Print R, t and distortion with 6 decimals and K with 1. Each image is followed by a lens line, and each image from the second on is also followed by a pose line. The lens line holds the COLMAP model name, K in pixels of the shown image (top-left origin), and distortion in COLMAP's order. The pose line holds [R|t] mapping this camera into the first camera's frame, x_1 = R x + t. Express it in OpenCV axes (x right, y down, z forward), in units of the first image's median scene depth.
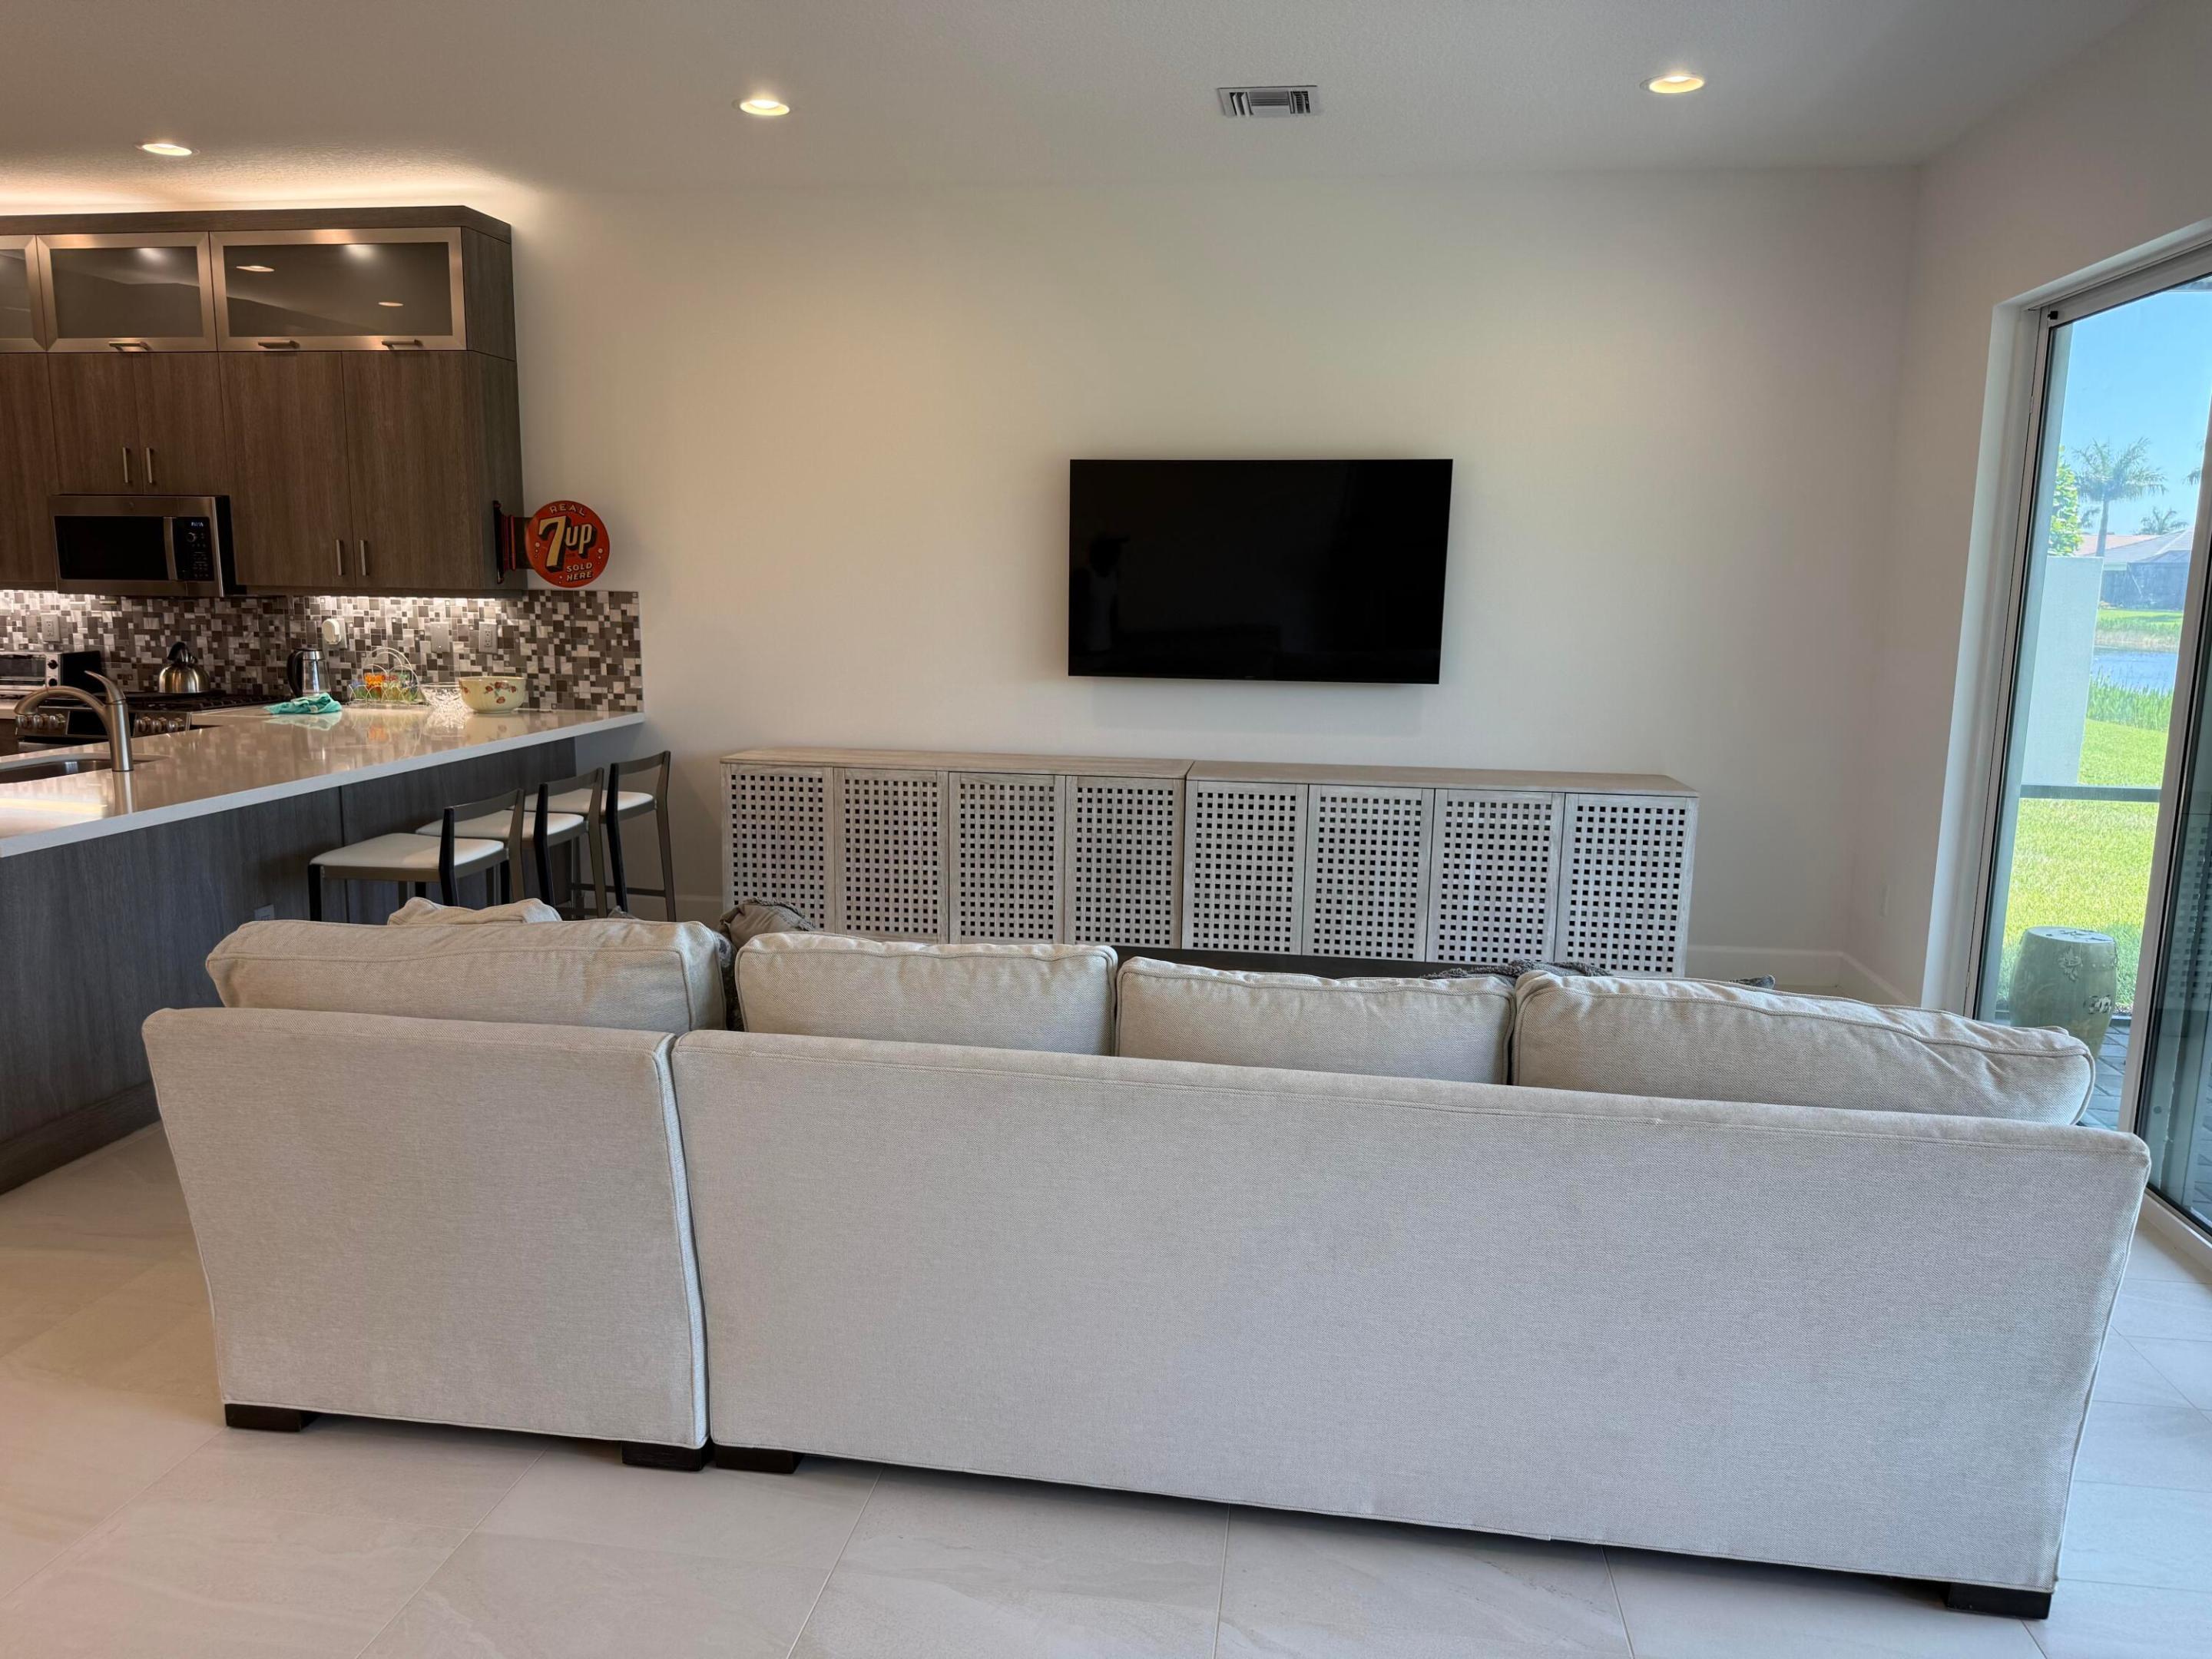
lens RADIAL K [[1558.5, 0, 1114.6], [0, 1558.5, 836.2], [0, 0, 1]] dist [0.039435, -0.052269]
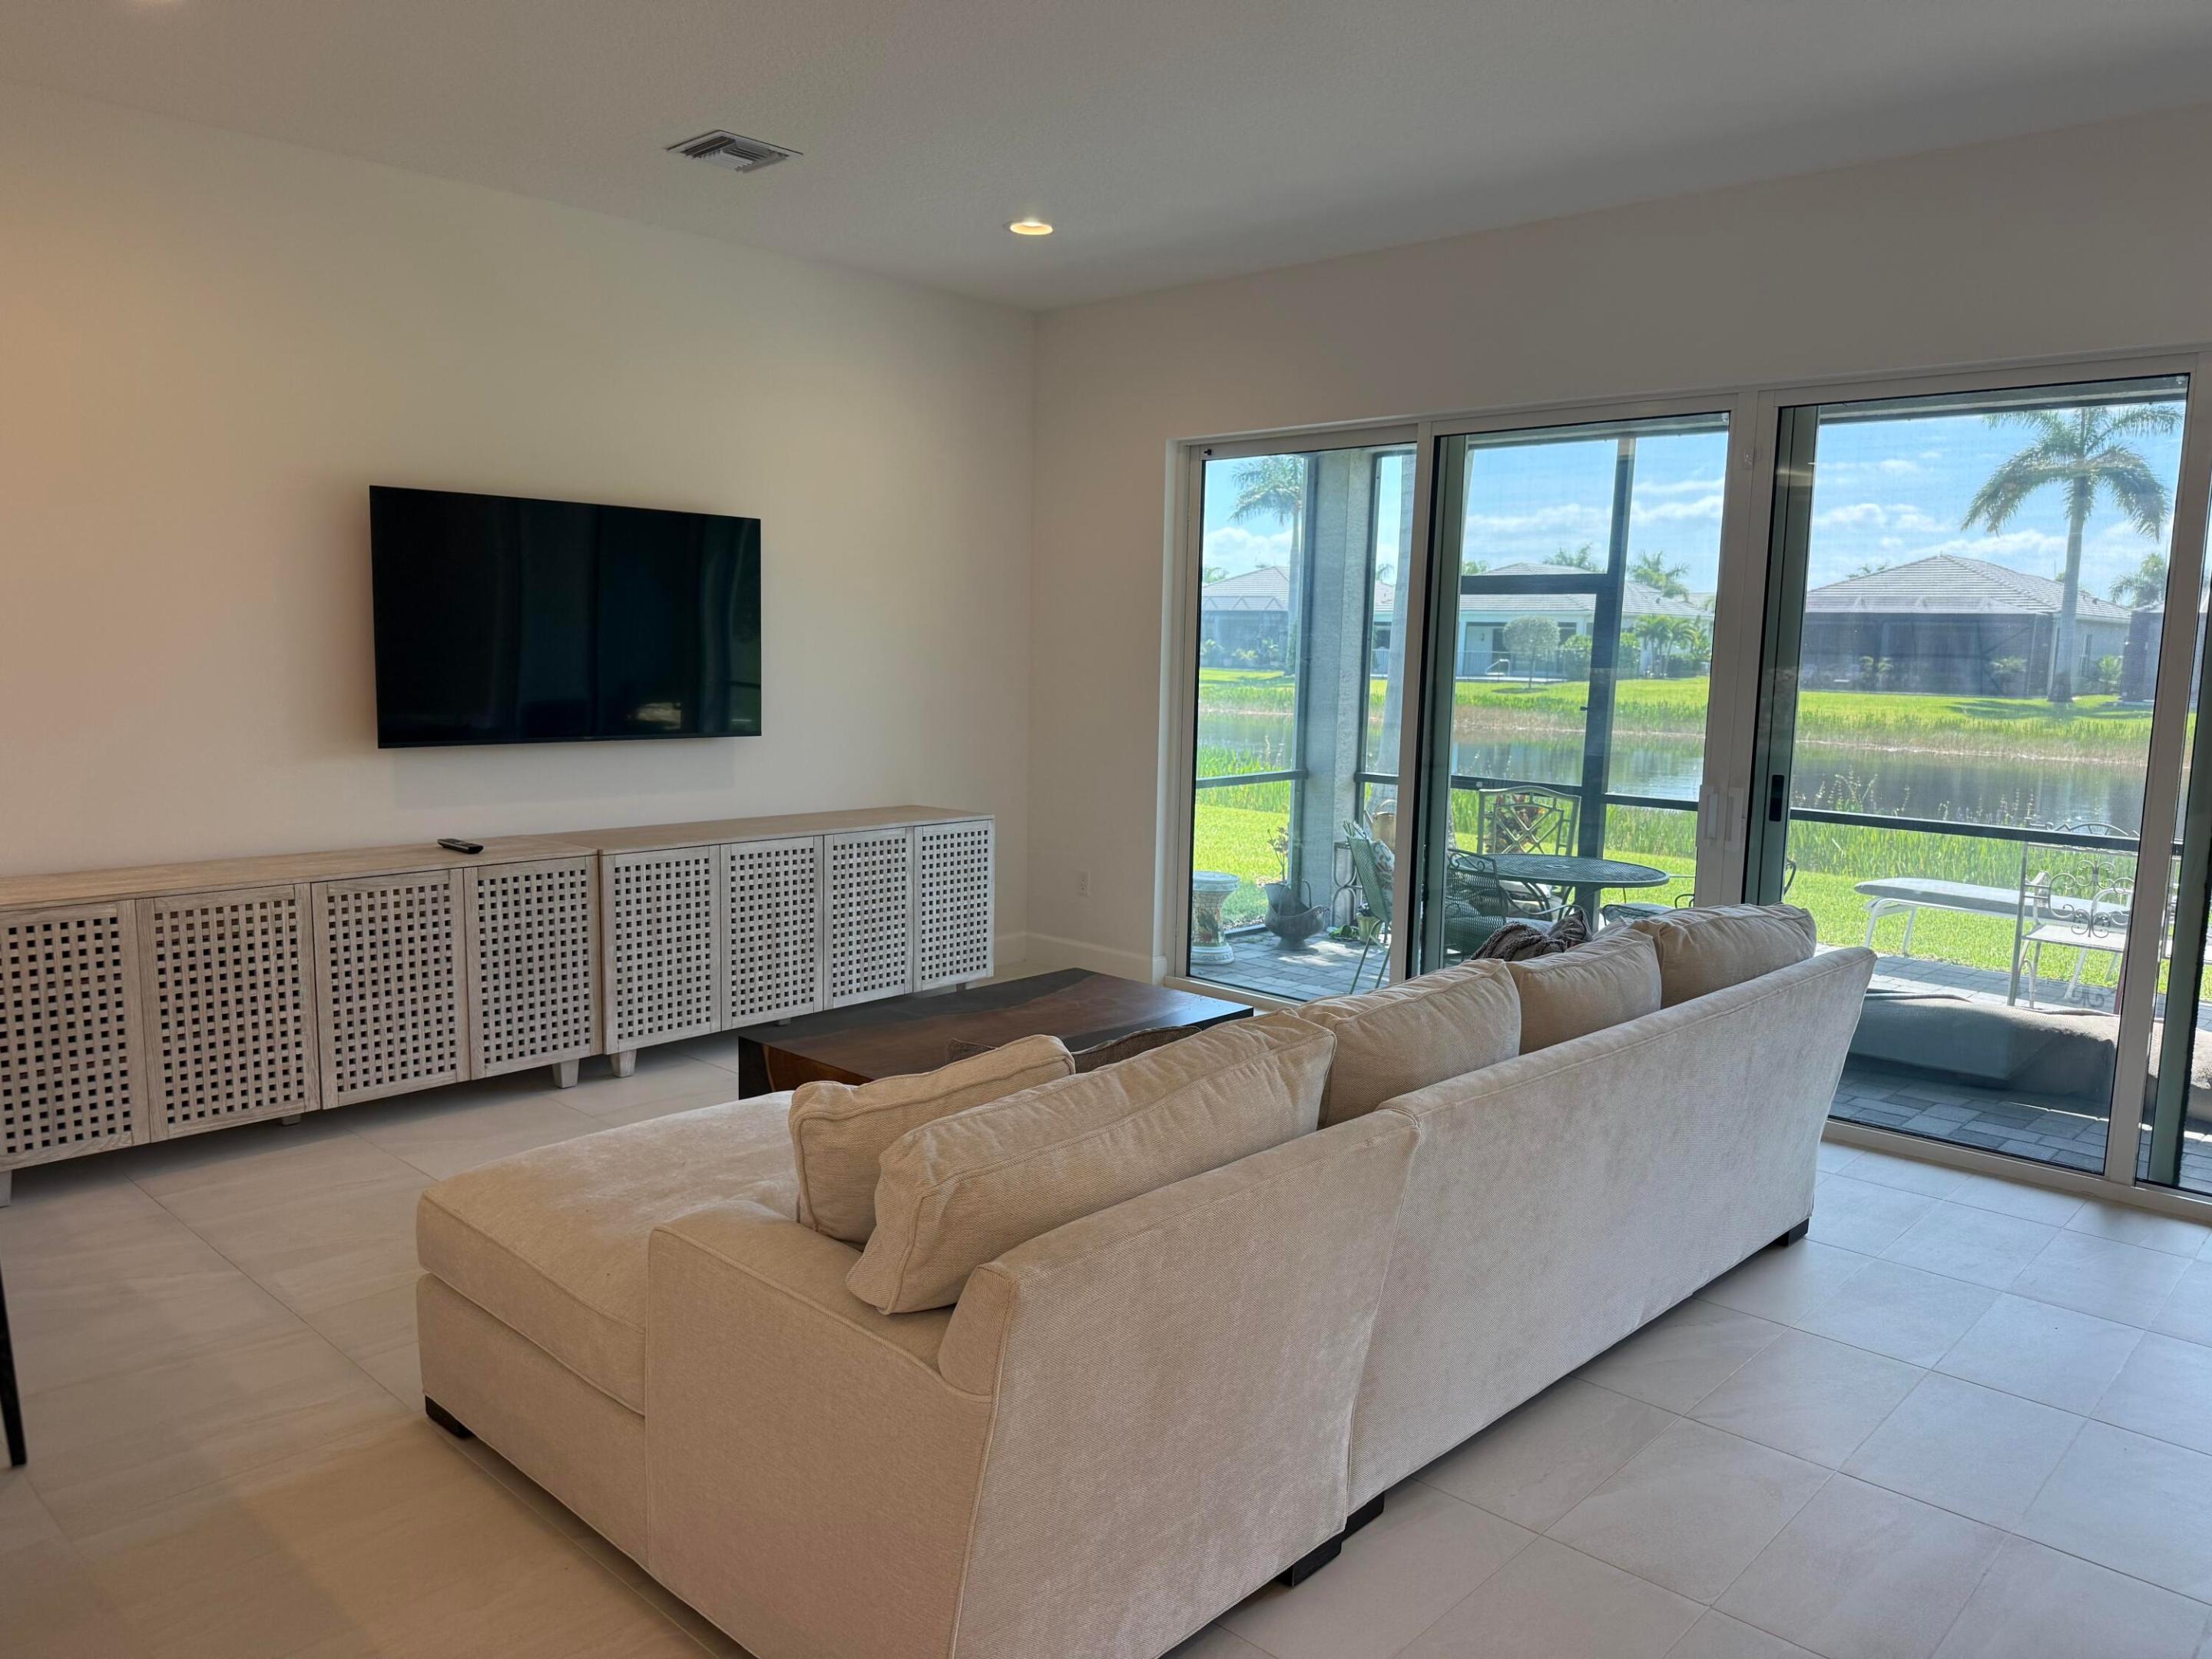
lens RADIAL K [[1558.5, 0, 1100.0], [0, 1558.5, 824.3], [0, 0, 1]] dist [0.039435, -0.052269]
pose [[0.573558, -0.100819, 0.812937, -0.489433], [0.127166, 0.991325, 0.033221, -0.044709], [-0.809234, 0.084324, 0.581403, 0.227798]]
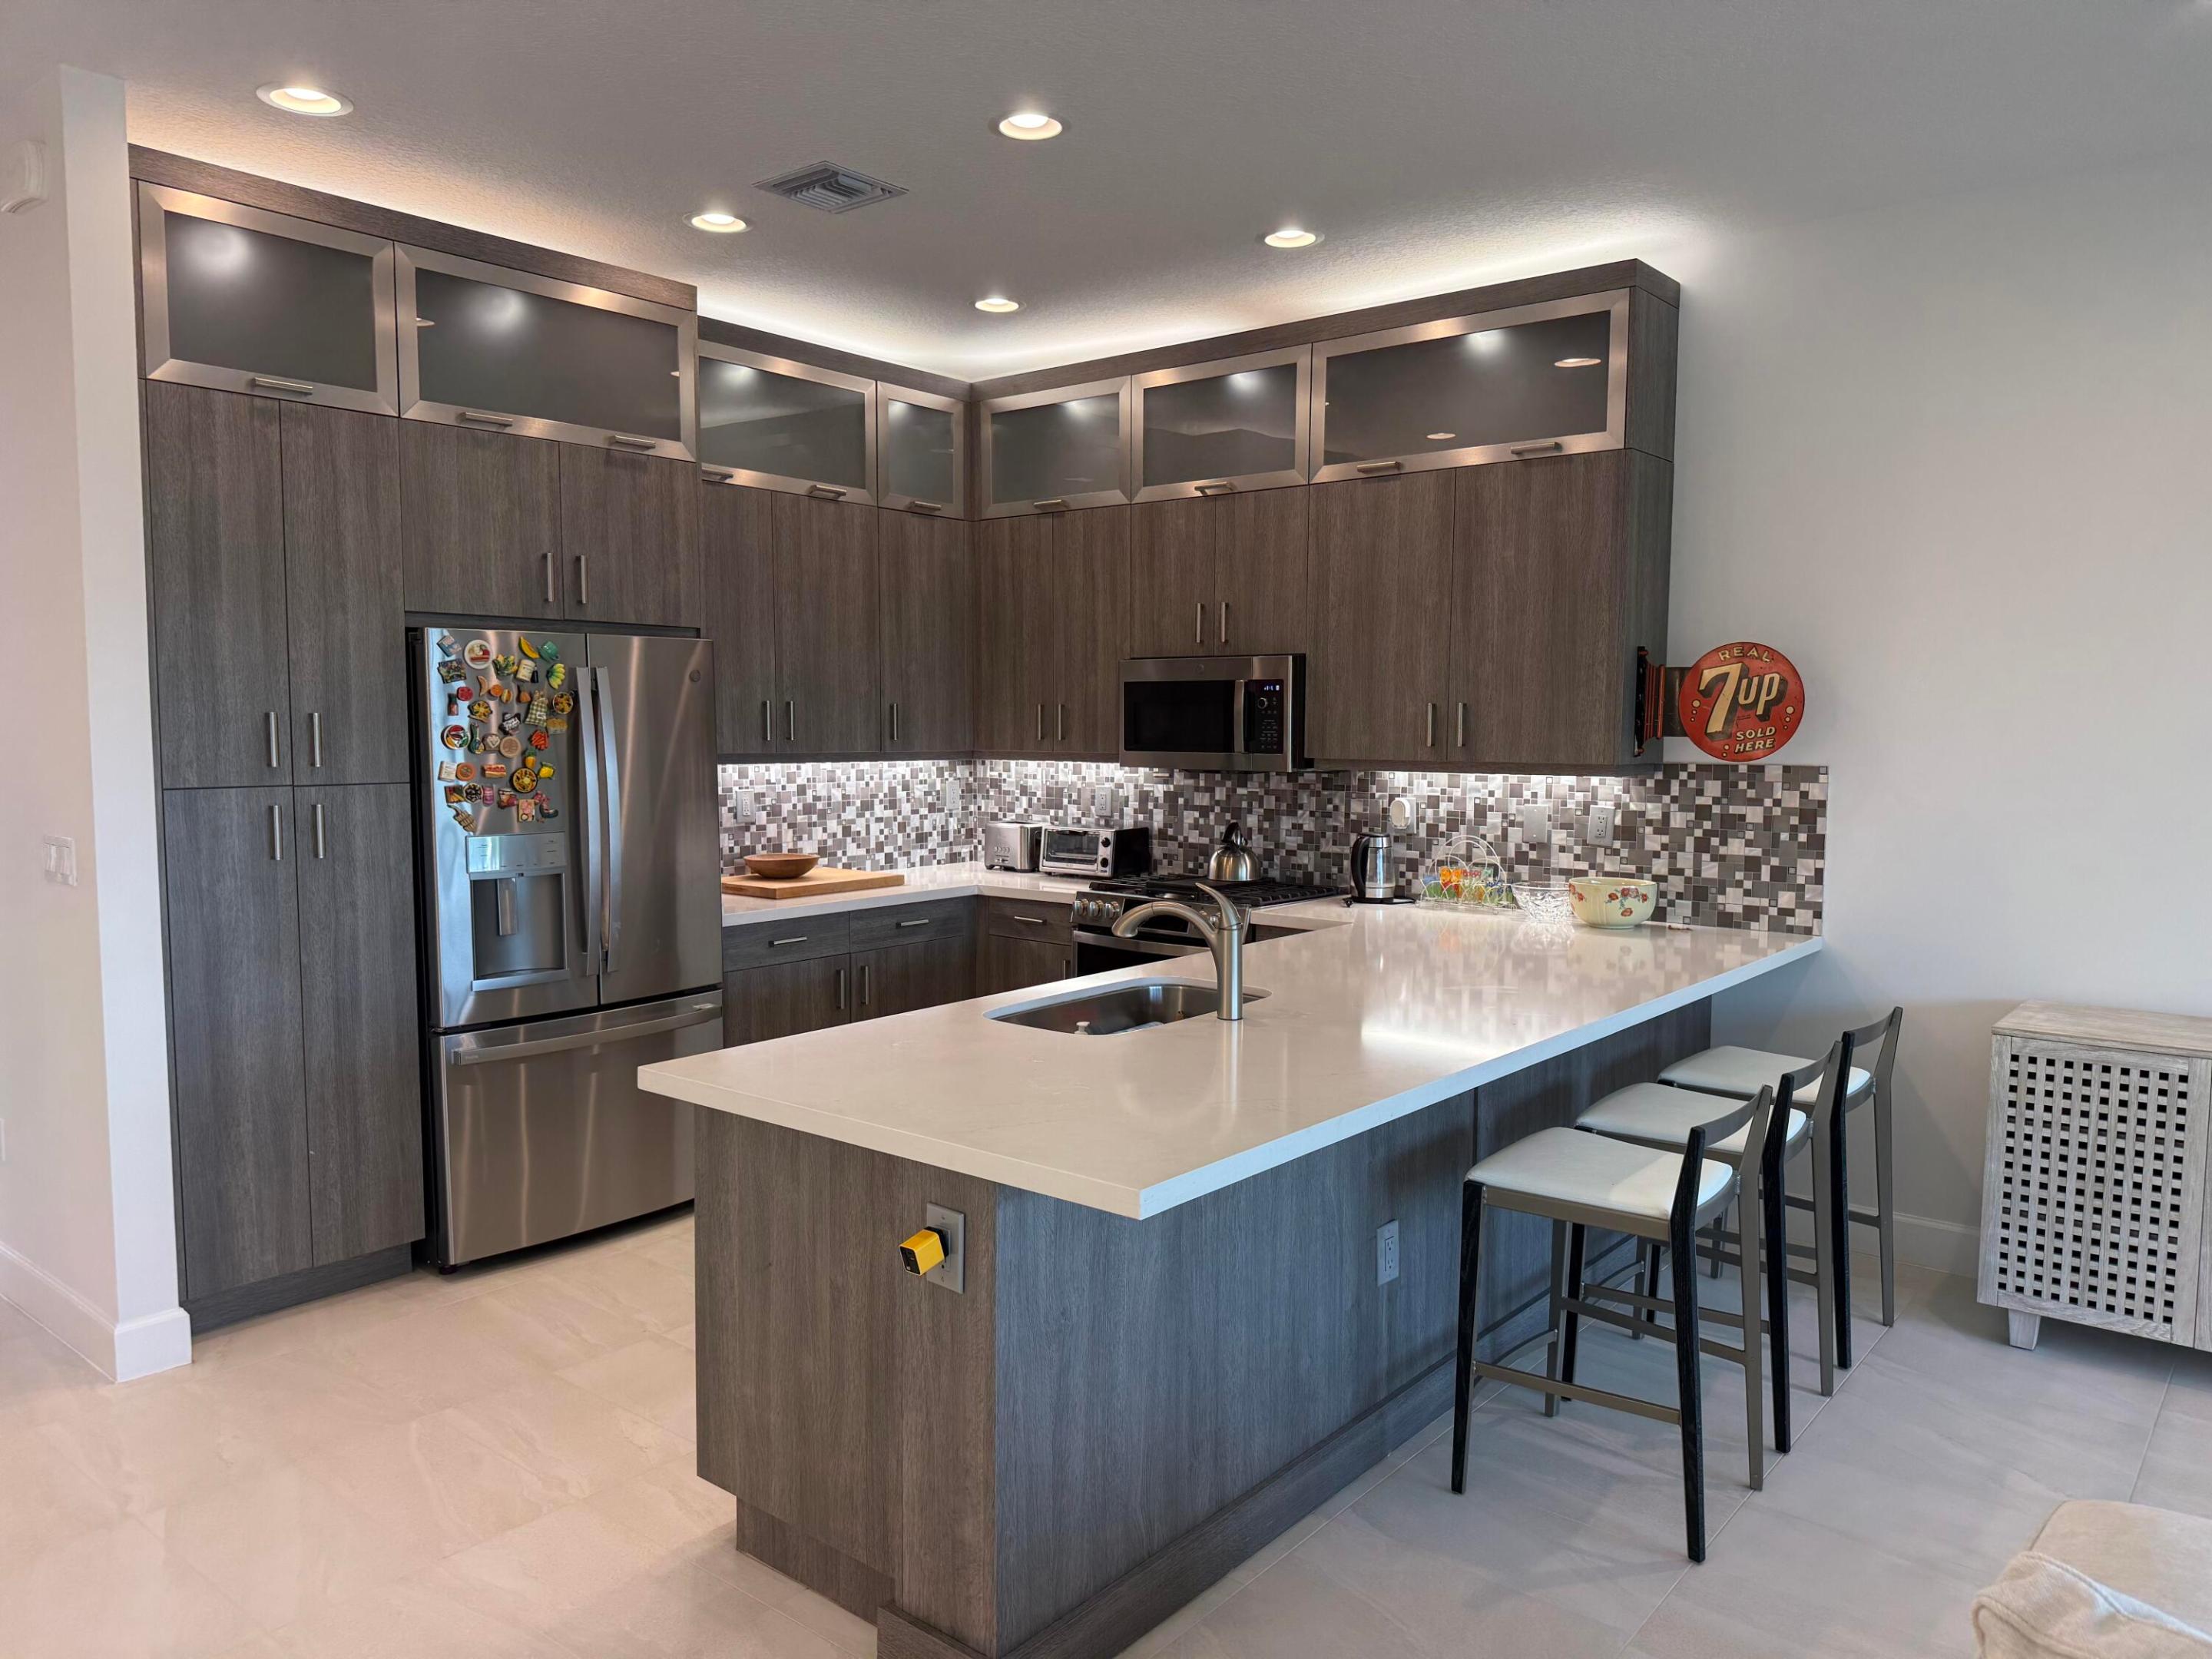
lens RADIAL K [[1558.5, 0, 1113.1], [0, 1558.5, 851.7], [0, 0, 1]] dist [0.039435, -0.052269]
pose [[0.854453, 0.031743, -0.518559, -0.226937], [-0.077022, 0.994842, -0.066014, -0.050162], [0.513788, 0.096346, 0.852490, 0.256407]]
